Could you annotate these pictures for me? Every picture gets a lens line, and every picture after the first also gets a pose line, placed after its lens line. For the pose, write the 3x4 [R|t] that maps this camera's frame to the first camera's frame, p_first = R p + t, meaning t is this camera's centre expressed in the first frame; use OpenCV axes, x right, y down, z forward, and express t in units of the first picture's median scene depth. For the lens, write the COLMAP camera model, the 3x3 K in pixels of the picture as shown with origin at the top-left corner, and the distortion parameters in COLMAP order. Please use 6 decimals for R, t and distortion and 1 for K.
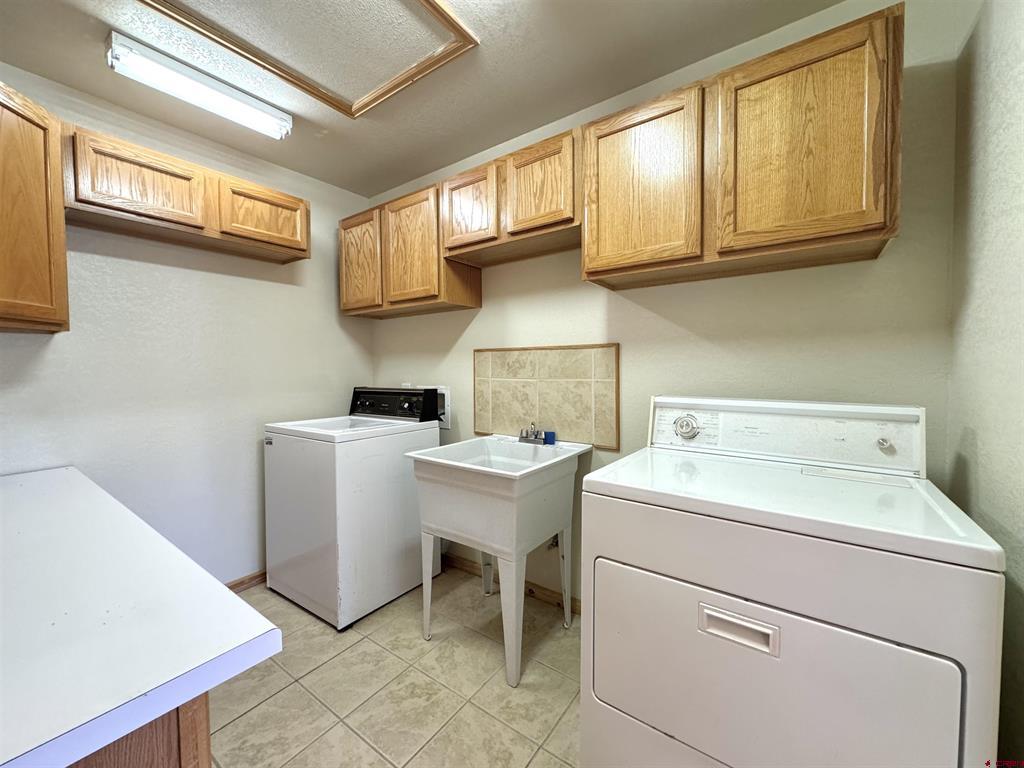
lens RADIAL K [[407.3, 0, 512.1], [0, 407.3, 382.3], [0, 0, 1]] dist [-0.002753, 0.000178]
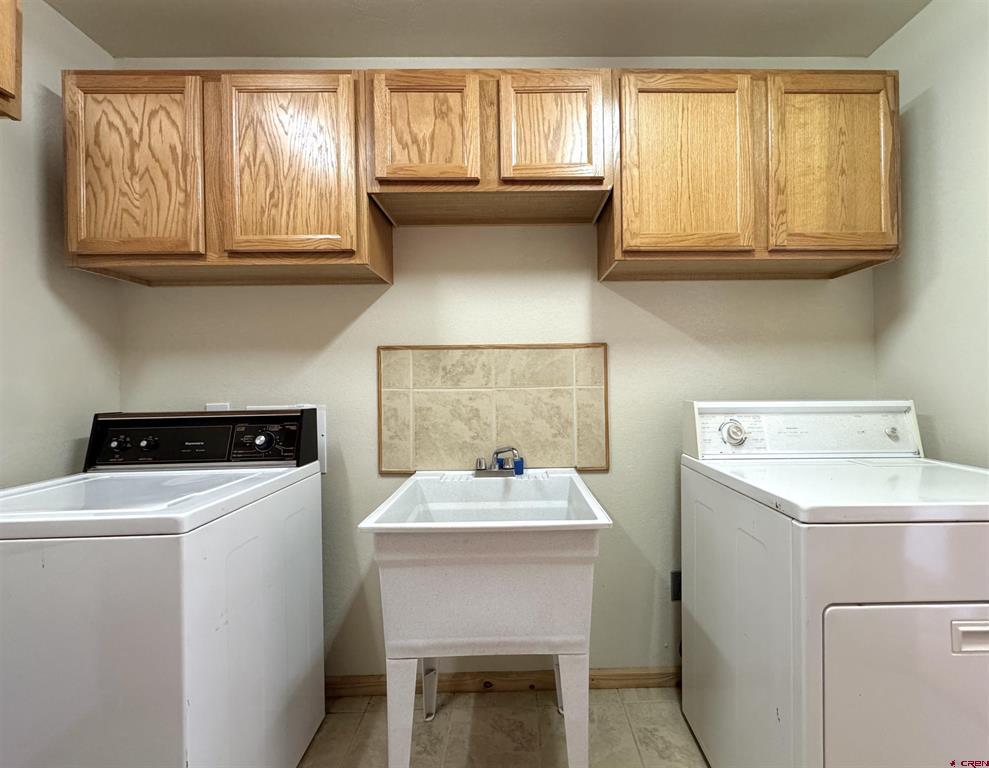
lens RADIAL K [[432.0, 0, 494.7], [0, 432.0, 383.5], [0, 0, 1]] dist [-0.003221, 0.000555]
pose [[0.798055, -0.004300, 0.602569, -0.454793], [0.030032, 0.999016, -0.032646, 0.010282], [-0.601835, 0.044150, 0.797399, 0.415719]]
